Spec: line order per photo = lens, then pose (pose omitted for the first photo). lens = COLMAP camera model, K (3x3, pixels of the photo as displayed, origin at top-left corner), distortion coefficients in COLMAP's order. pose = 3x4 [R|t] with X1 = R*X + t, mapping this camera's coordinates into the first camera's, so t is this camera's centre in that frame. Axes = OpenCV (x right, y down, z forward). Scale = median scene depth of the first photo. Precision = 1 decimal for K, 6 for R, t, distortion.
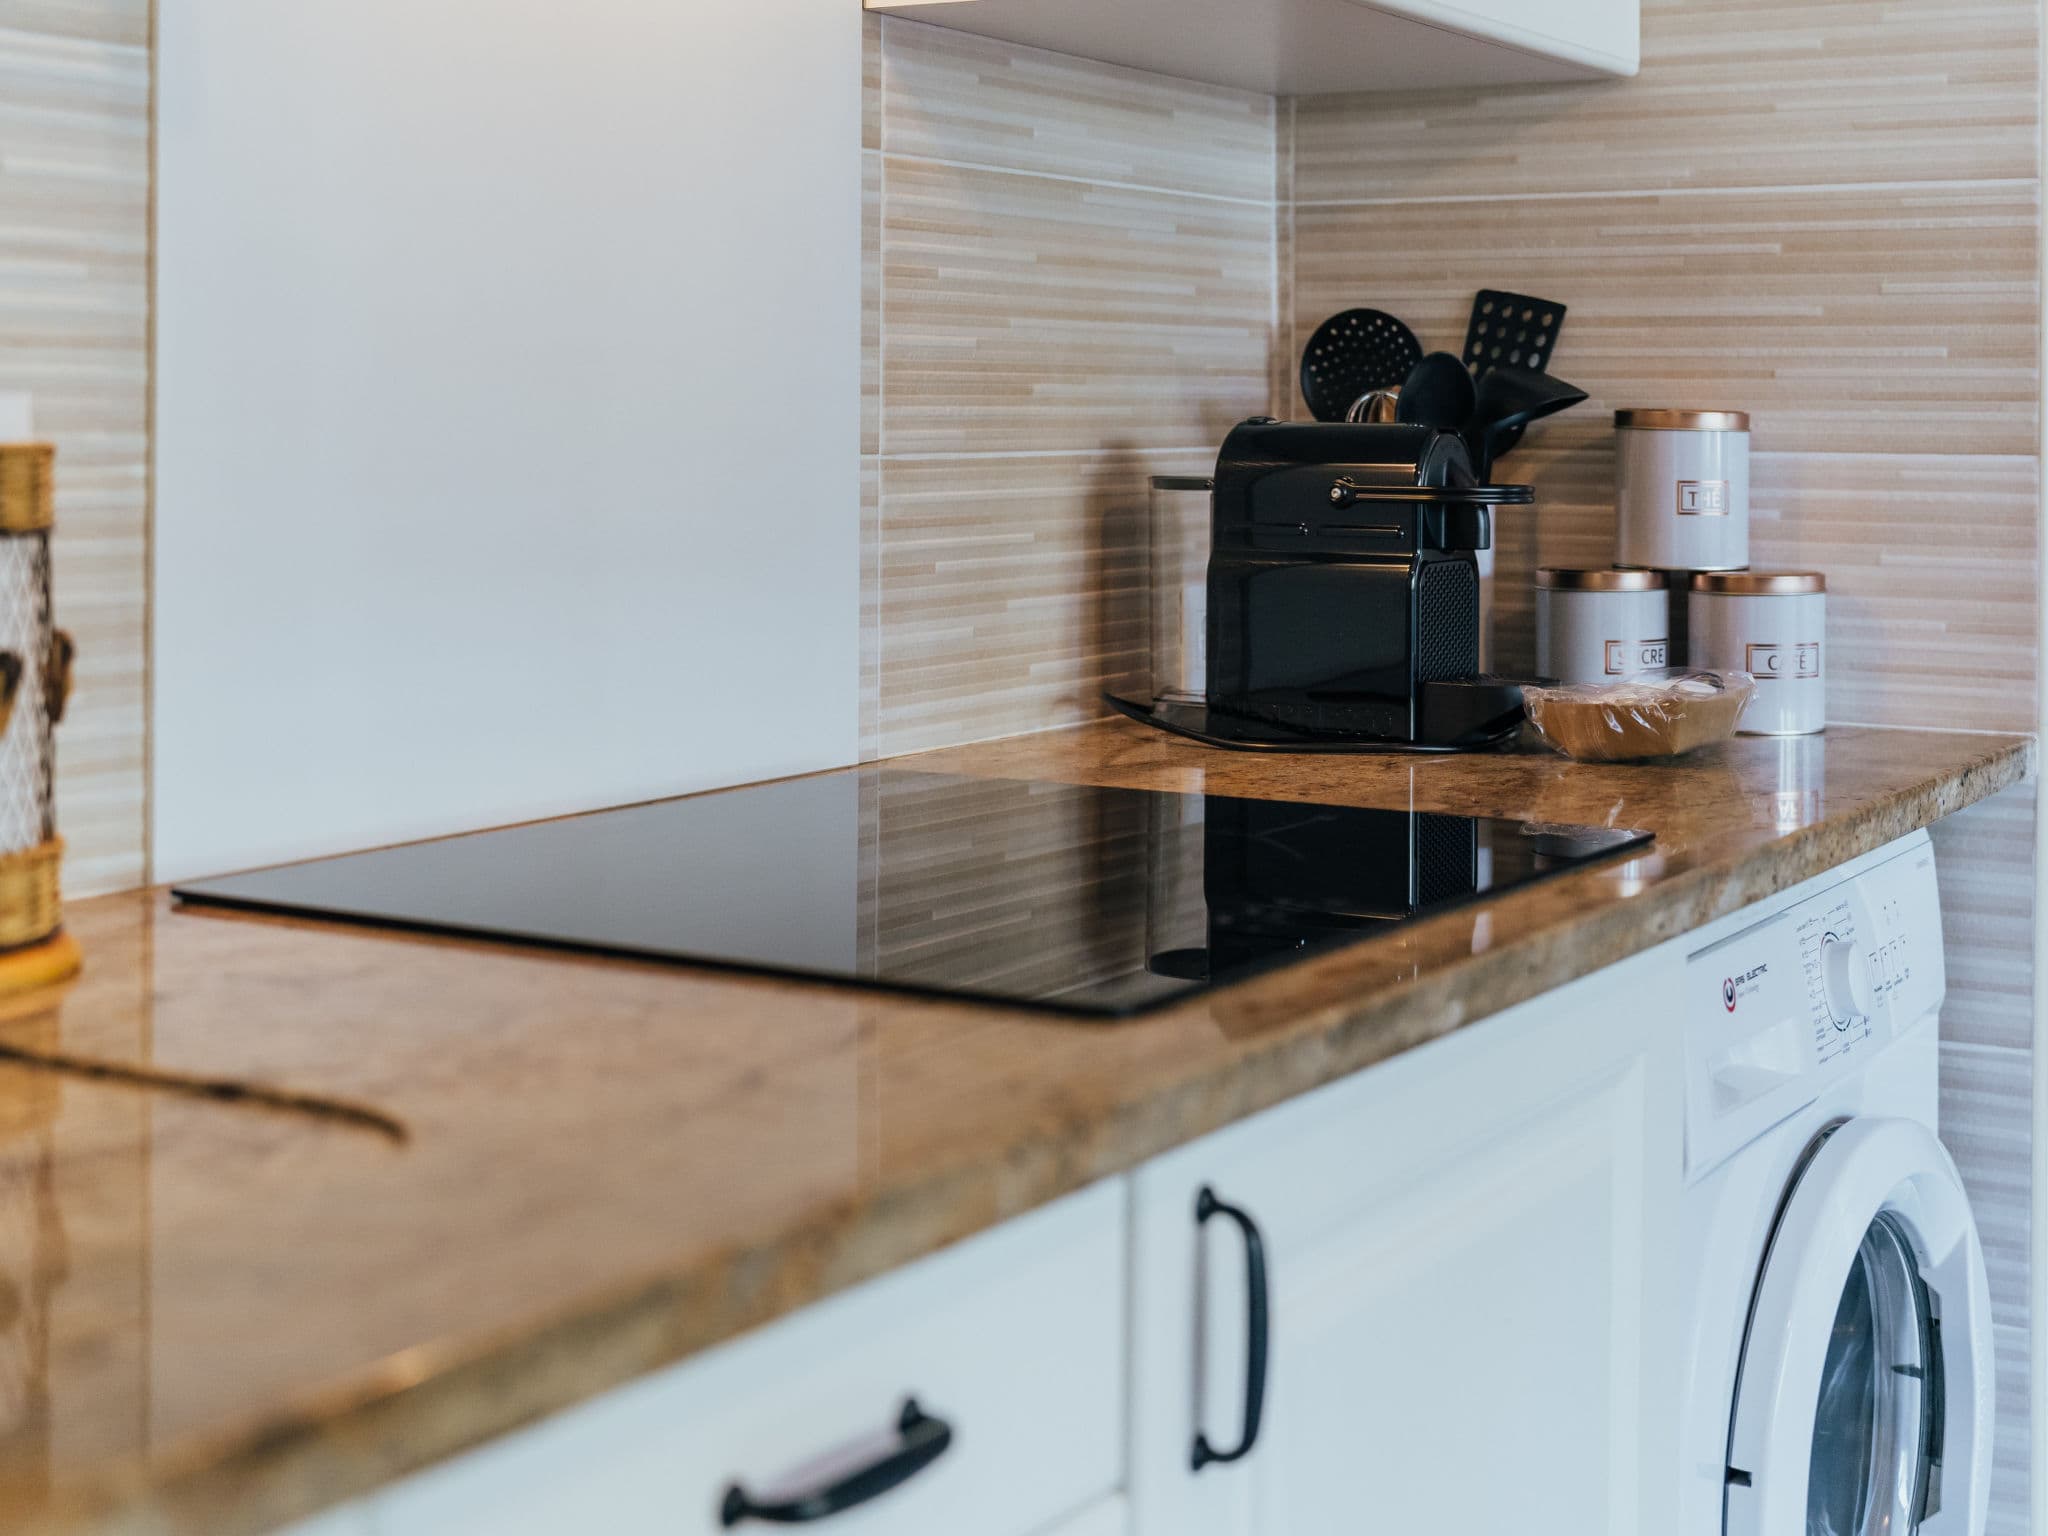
lens RADIAL K [[2994.7, 0, 1023.8], [0, 2994.7, 402.6], [0, 0, 1]] dist [0.013803, 0.028270]
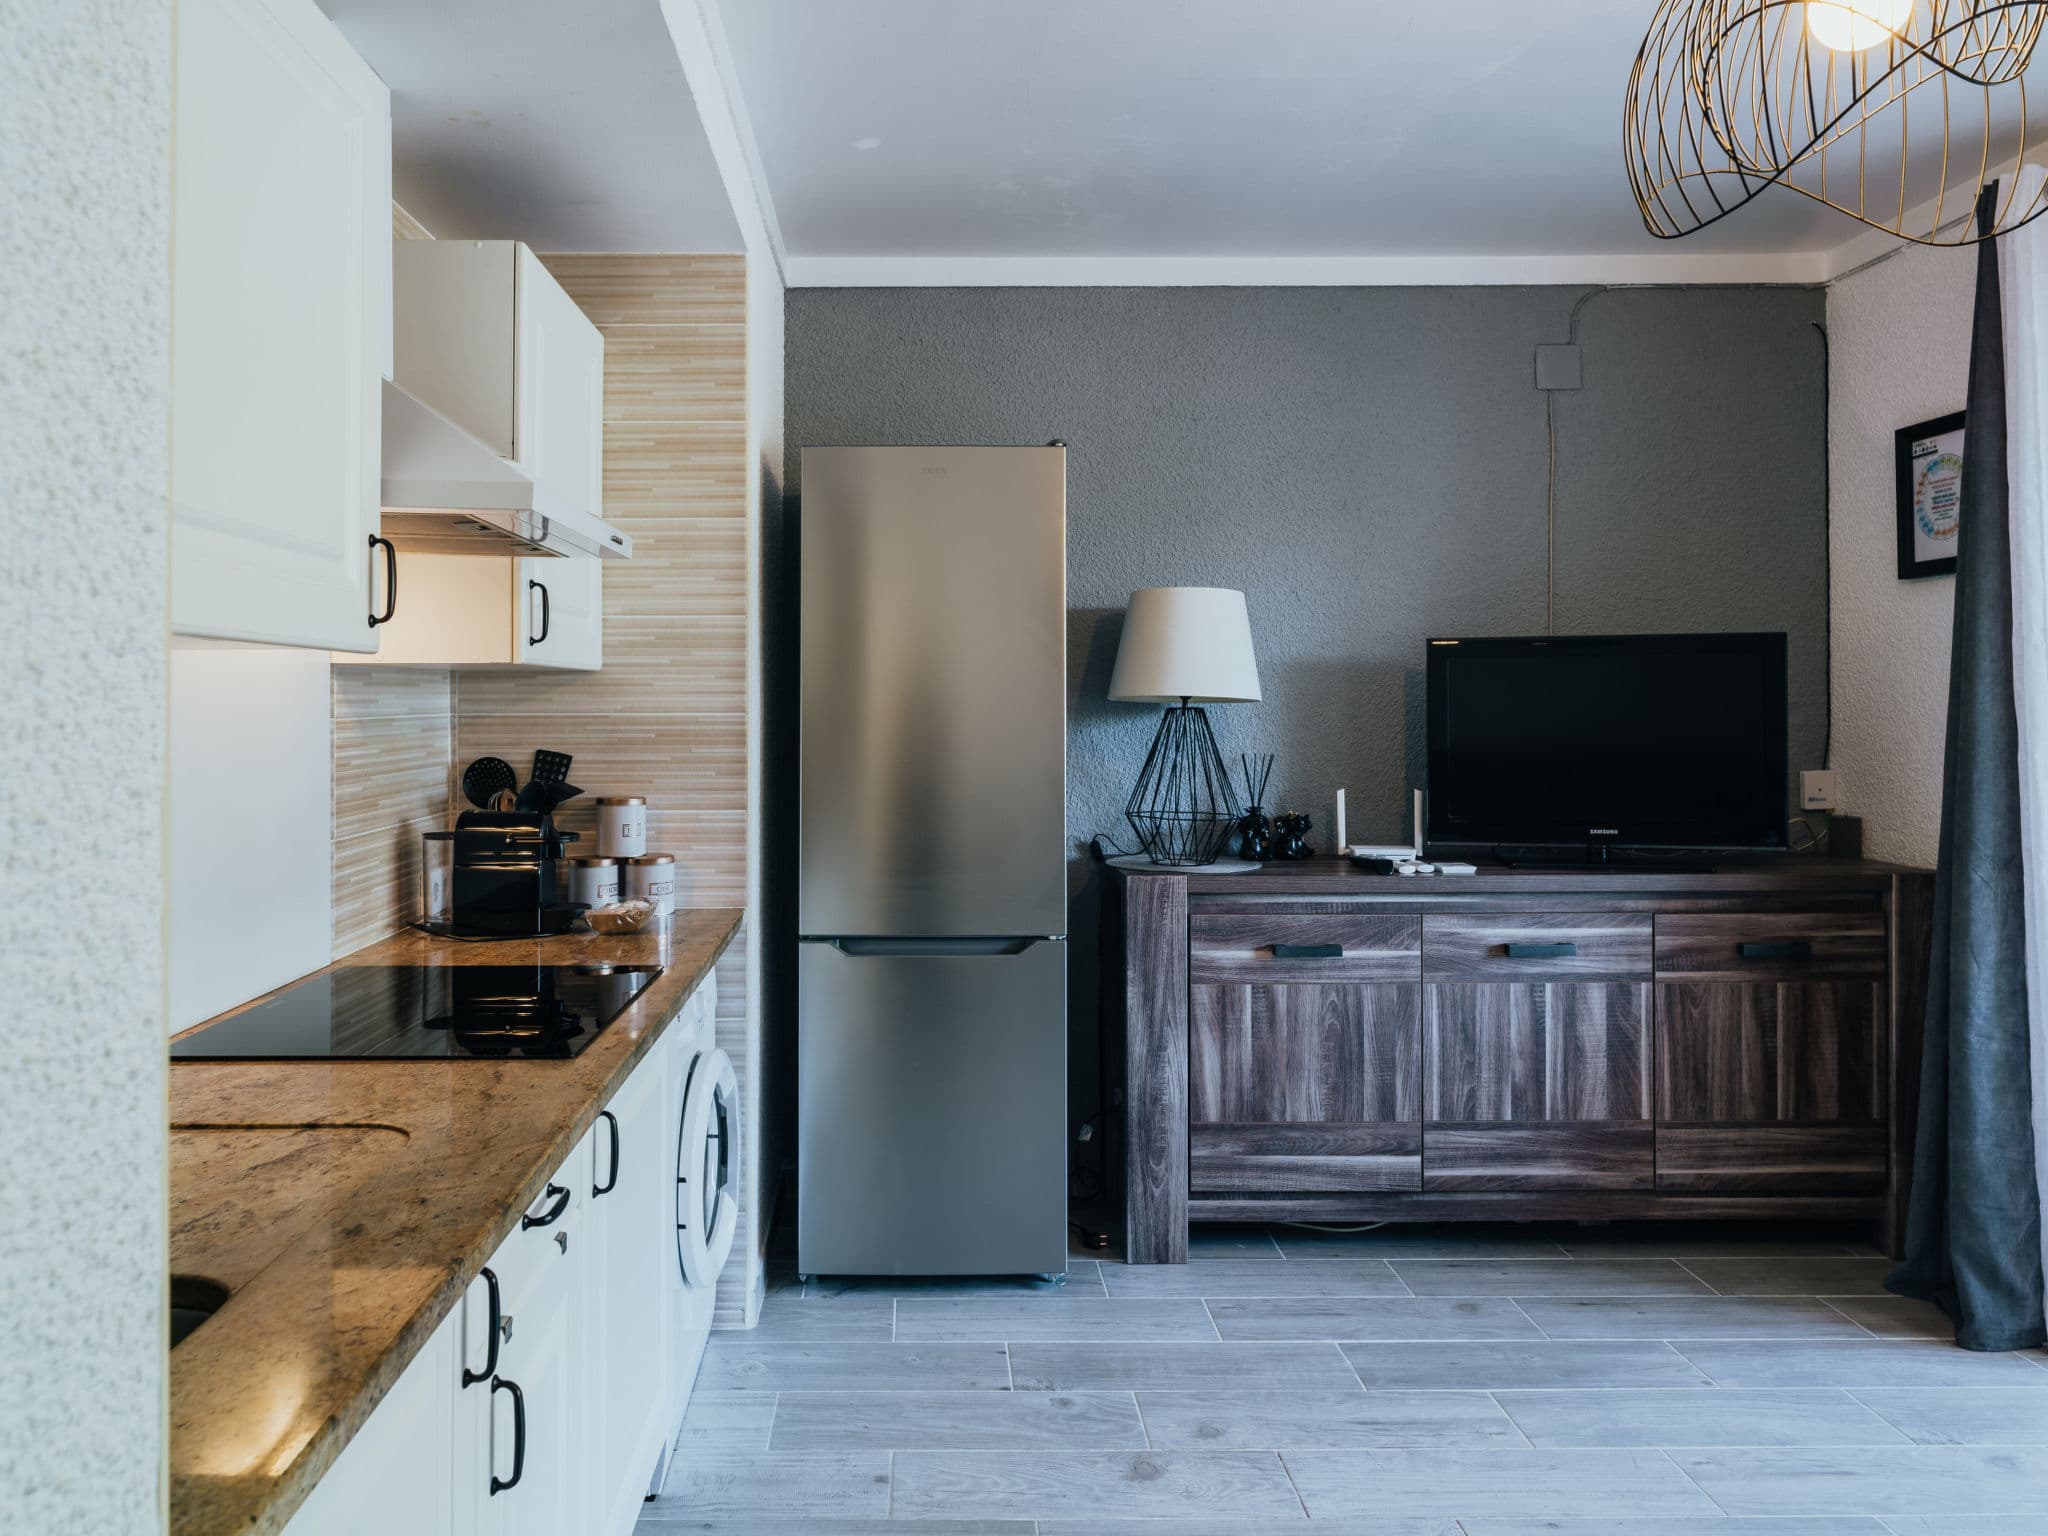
lens RADIAL K [[1420.9, 0, 913.5], [0, 1420.9, 696.3], [0, 0, 1]] dist [-0.001164, -0.001180]
pose [[0.856227, -0.007598, 0.516544, -0.219719], [0.008342, 0.999965, 0.000882, -0.088731], [-0.516533, 0.003554, 0.856260, -0.238163]]
